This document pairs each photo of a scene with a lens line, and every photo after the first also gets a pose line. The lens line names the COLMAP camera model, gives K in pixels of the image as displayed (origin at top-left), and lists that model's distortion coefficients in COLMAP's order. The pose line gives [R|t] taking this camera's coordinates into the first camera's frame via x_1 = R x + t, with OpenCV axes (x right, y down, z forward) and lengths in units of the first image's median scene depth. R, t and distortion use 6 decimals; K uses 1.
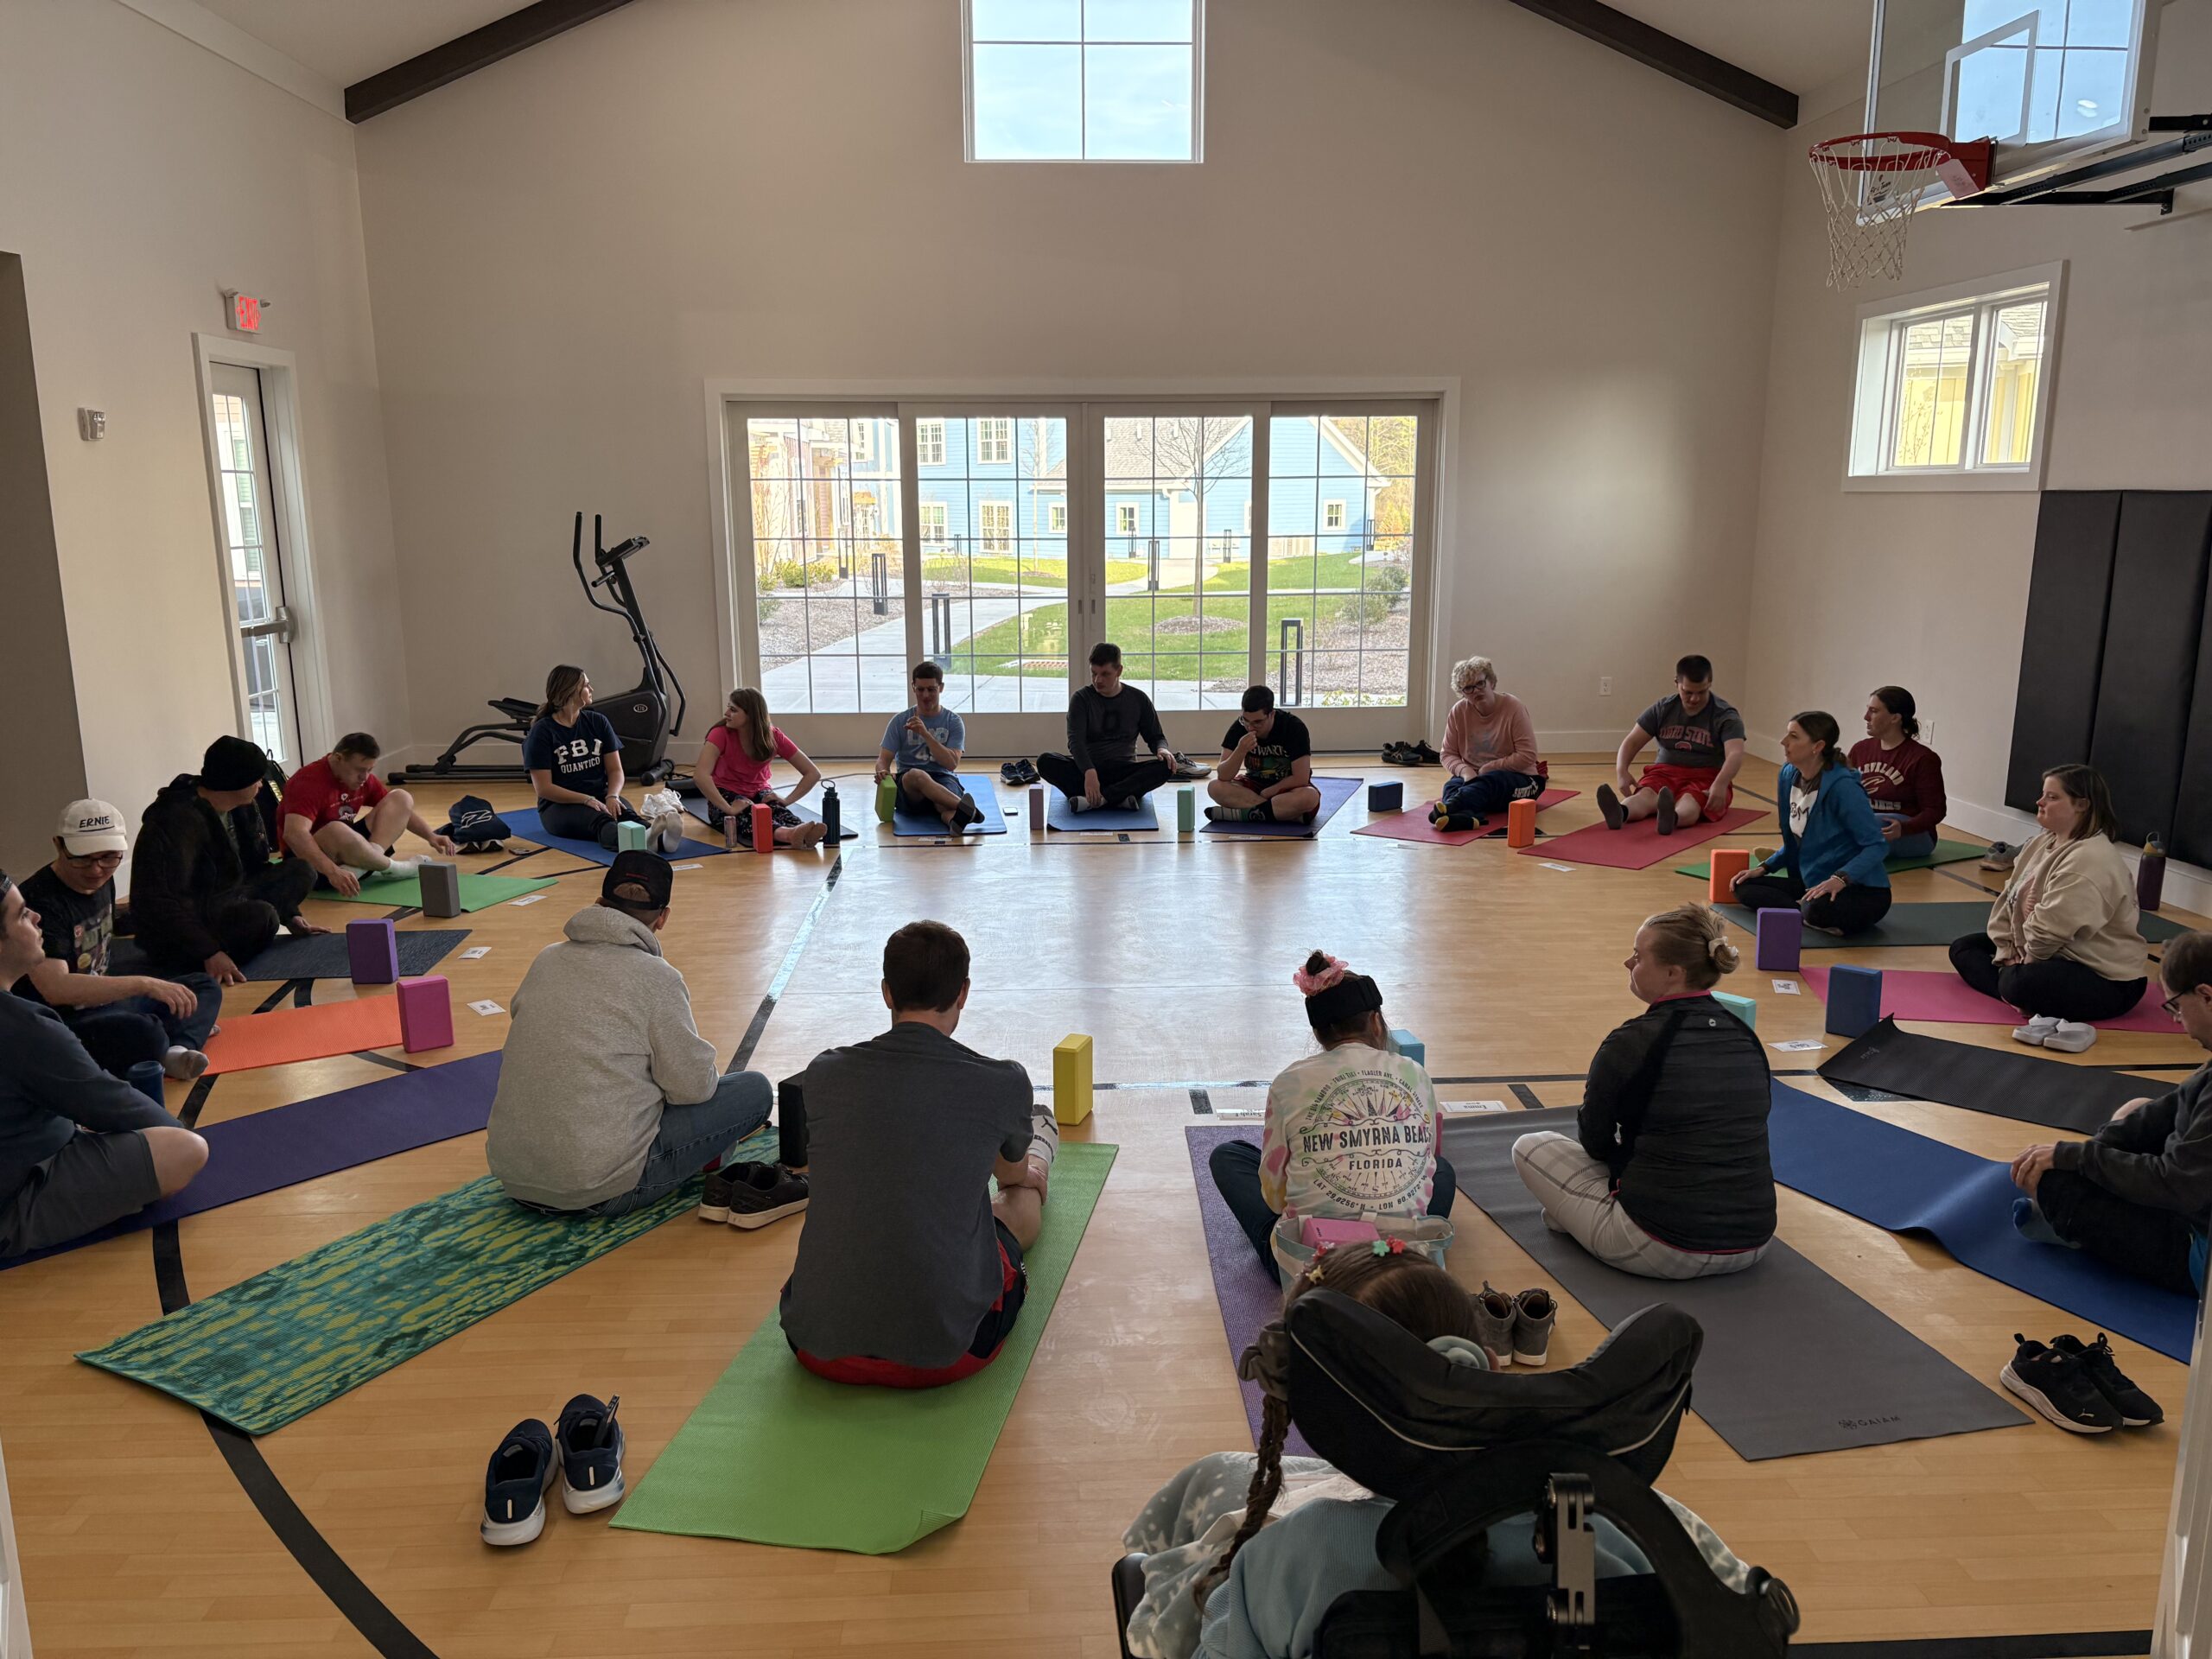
lens RADIAL K [[1651.8, 0, 1106.0], [0, 1651.8, 829.5], [0, 0, 1]] dist [0.072191, -0.114519]
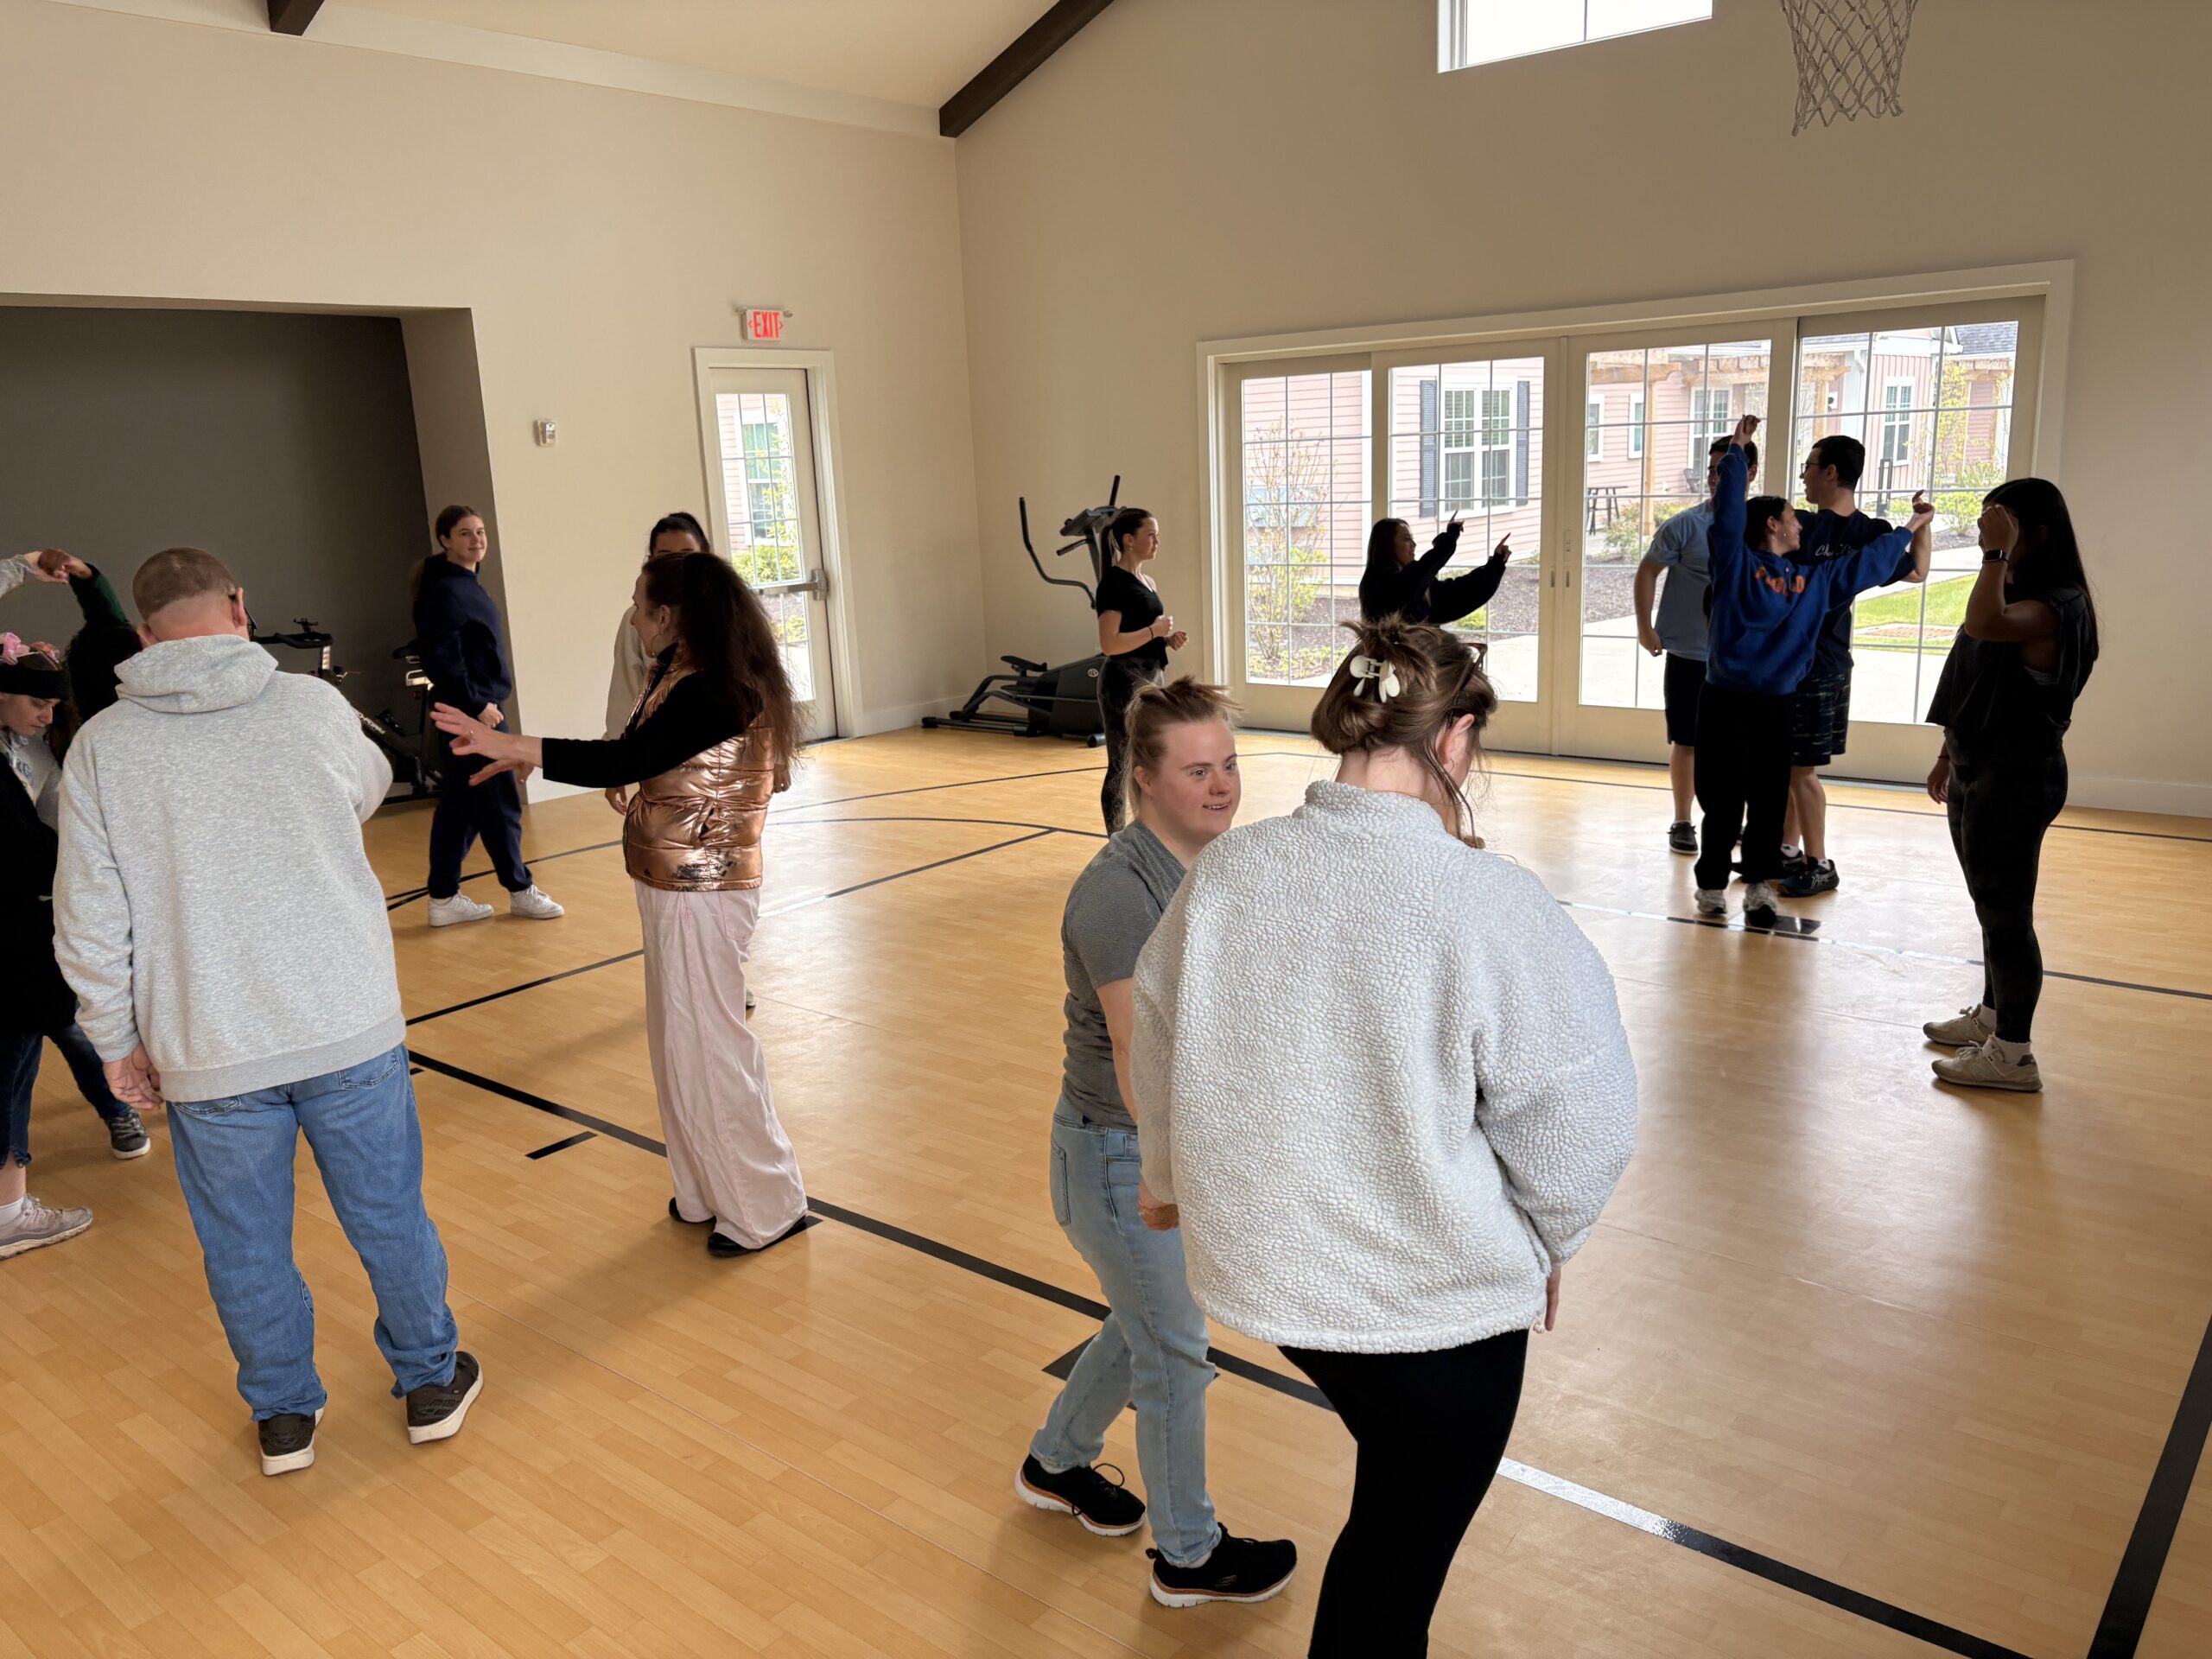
lens RADIAL K [[1651.8, 0, 1106.0], [0, 1651.8, 829.5], [0, 0, 1]] dist [0.072191, -0.114519]
pose [[0.726912, 0.127829, -0.674728, 0.431809], [-0.097935, 0.991777, 0.082386, -0.059508], [0.679711, 0.006192, 0.733454, 0.237175]]
